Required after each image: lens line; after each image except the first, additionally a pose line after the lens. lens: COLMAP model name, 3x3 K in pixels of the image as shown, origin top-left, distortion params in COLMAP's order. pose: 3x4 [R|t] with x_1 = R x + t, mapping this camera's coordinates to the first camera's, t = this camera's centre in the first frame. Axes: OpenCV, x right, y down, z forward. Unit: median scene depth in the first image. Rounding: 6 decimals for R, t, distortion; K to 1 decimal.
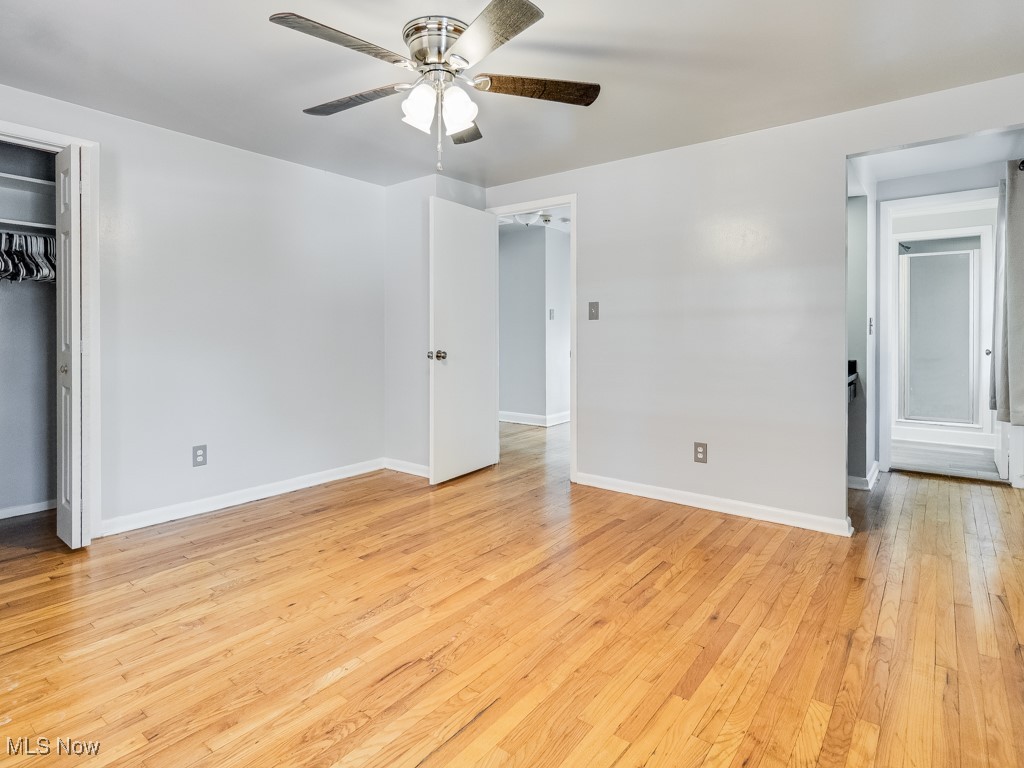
lens RADIAL K [[546.3, 0, 513.3], [0, 546.3, 355.5], [0, 0, 1]] dist [-0.000050, 0.000792]
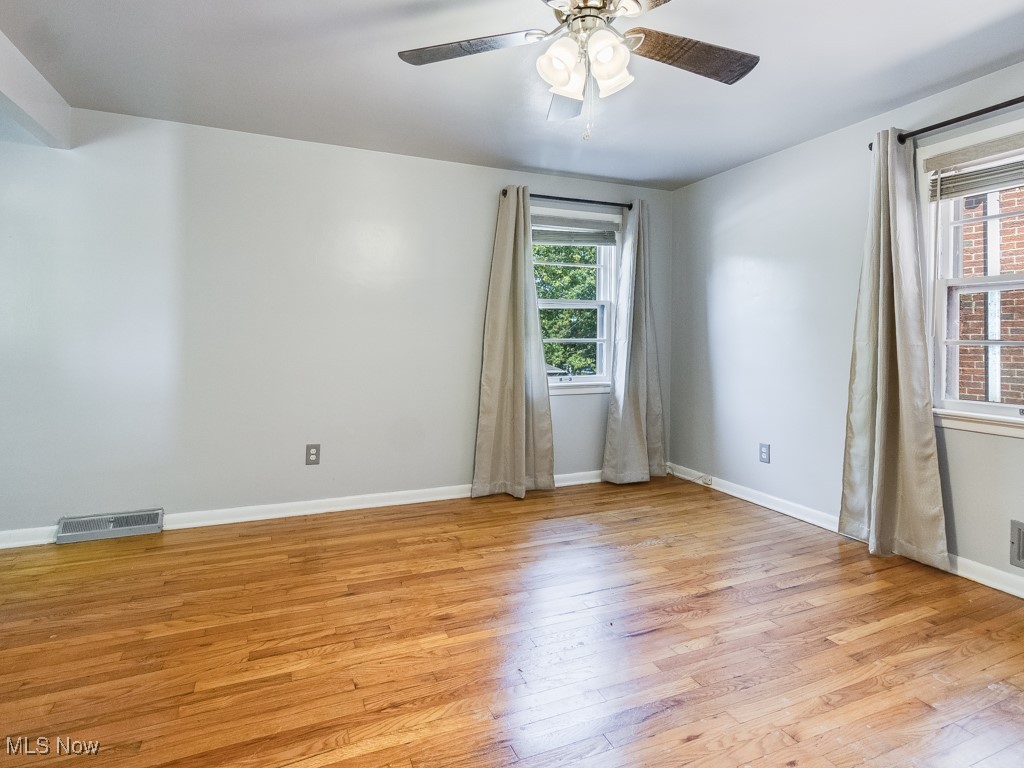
lens RADIAL K [[546.3, 0, 513.3], [0, 546.3, 355.5], [0, 0, 1]] dist [-0.000050, 0.000792]
pose [[-0.875123, -0.023852, 0.483313, -0.405897], [0.013536, 0.997187, 0.073723, -0.070429], [-0.483711, 0.071059, -0.872338, 1.634724]]
